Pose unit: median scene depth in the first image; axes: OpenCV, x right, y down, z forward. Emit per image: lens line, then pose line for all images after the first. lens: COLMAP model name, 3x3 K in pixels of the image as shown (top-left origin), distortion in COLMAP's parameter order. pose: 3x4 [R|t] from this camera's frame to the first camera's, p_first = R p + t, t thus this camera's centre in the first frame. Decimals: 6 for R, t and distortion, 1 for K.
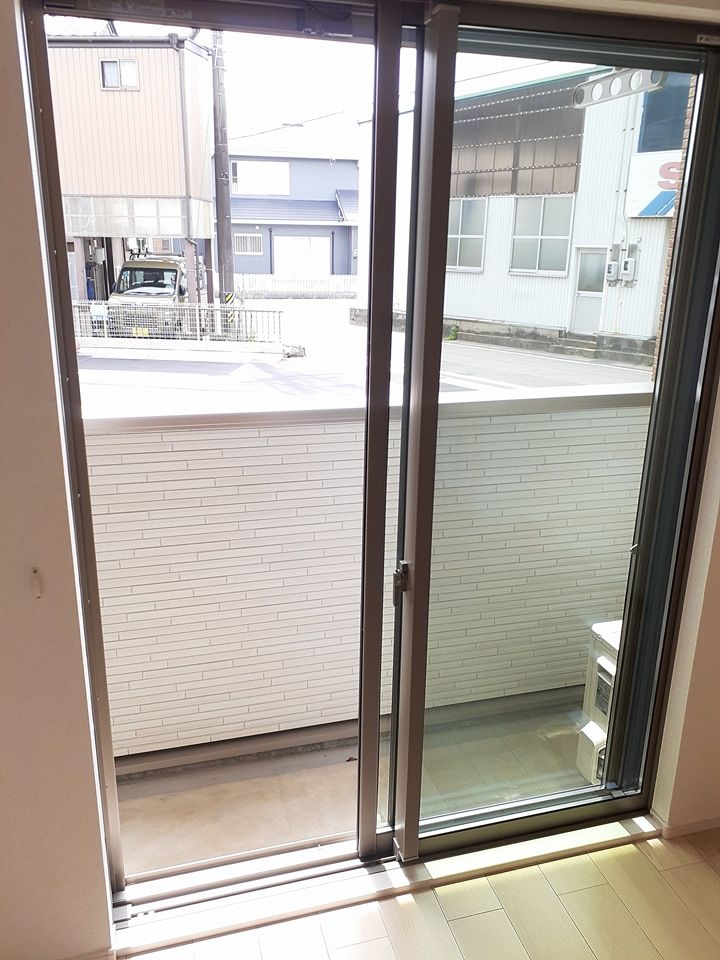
lens RADIAL K [[773.2, 0, 360.0], [0, 773.2, 480.0], [0, 0, 1]] dist [0.009075, 0.003554]
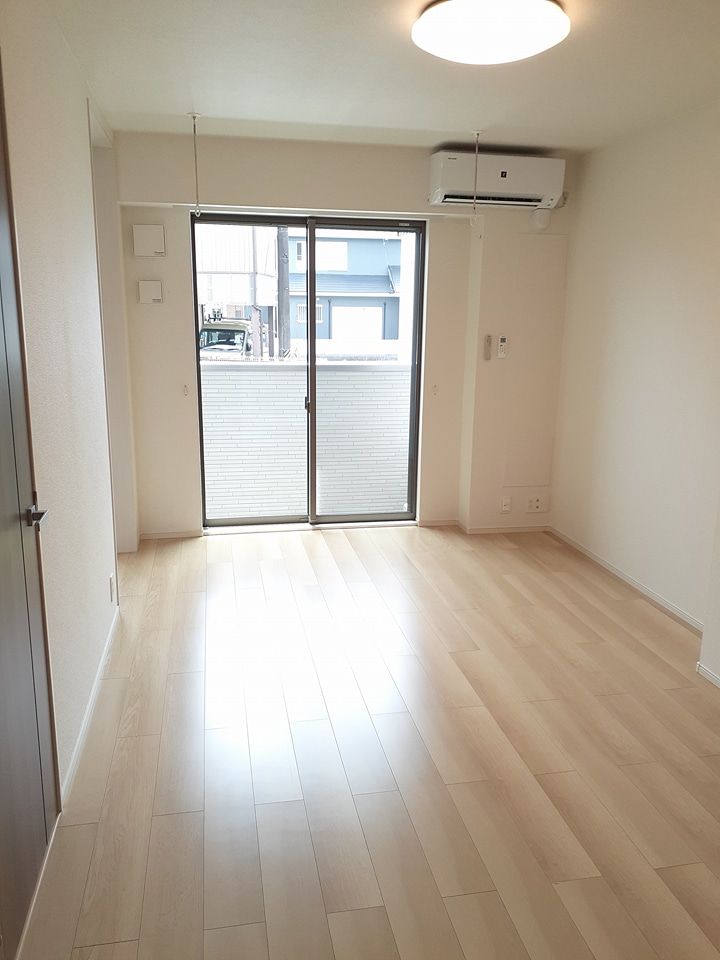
lens RADIAL K [[762.9, 0, 360.0], [0, 762.9, 480.0], [0, 0, 1]] dist [0.135287, -0.226279]
pose [[0.996520, 0.014064, -0.082162, 0.049984], [-0.021063, 0.996162, -0.084953, 0.065034], [0.080652, 0.086388, 0.992992, -0.180927]]
